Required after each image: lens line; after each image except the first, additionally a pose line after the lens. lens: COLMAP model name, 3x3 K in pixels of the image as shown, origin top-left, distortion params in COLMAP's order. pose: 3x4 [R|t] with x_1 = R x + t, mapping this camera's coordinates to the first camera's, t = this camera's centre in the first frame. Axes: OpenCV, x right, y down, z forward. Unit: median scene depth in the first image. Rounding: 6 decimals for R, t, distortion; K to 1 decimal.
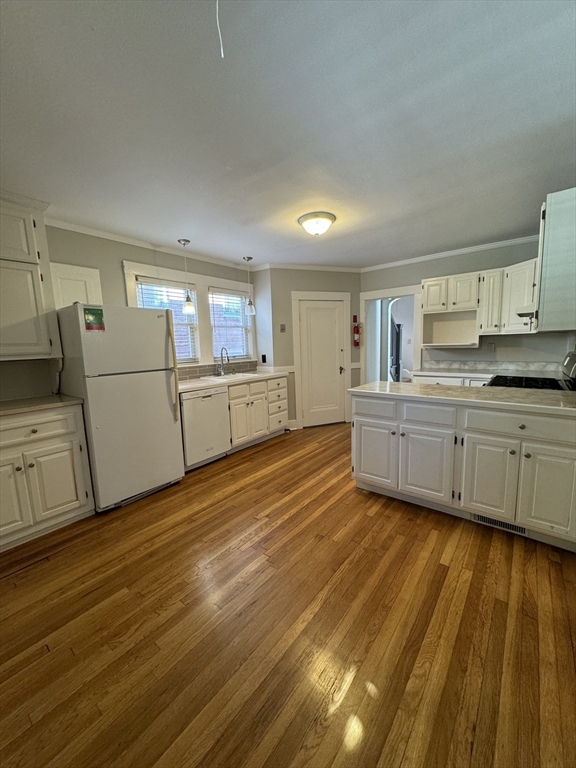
lens RADIAL K [[304.7, 0, 286.9], [0, 304.7, 382.9], [0, 0, 1]] dist [-0.001758, -0.000081]
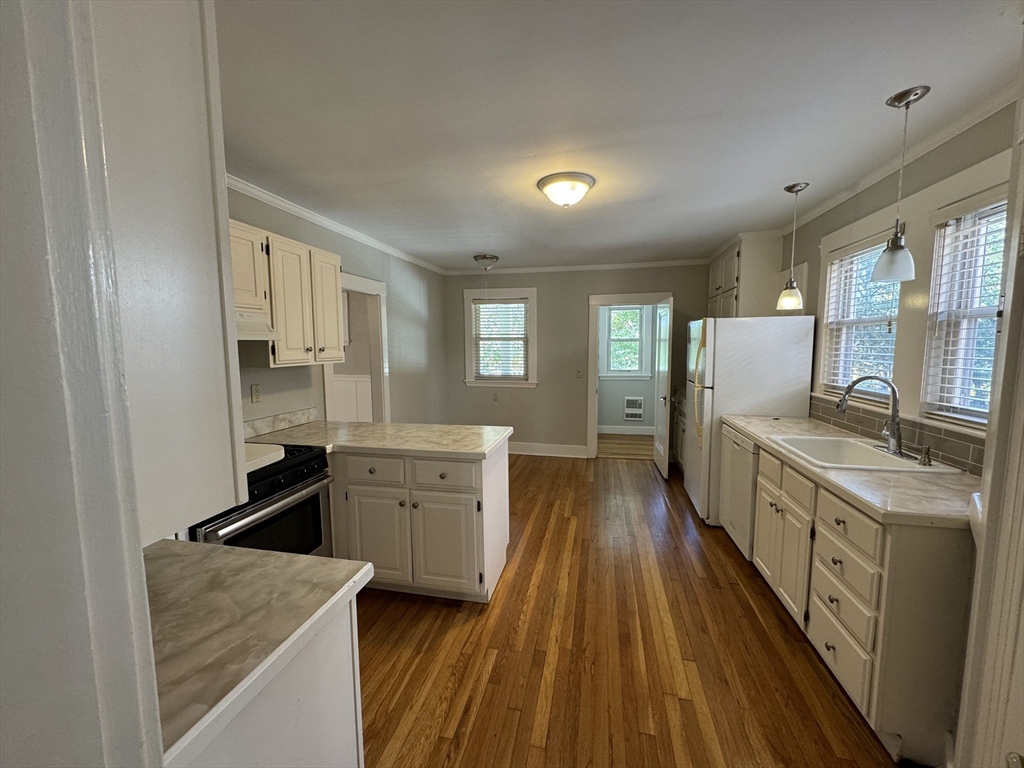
lens RADIAL K [[406.3, 0, 512.1], [0, 406.3, 386.3], [0, 0, 1]] dist [-0.001758, -0.000081]
pose [[-0.896595, 0.079824, -0.435598, 0.475432], [-0.024288, 0.973277, 0.228346, -0.234211], [0.442185, 0.215314, -0.870697, 1.383763]]
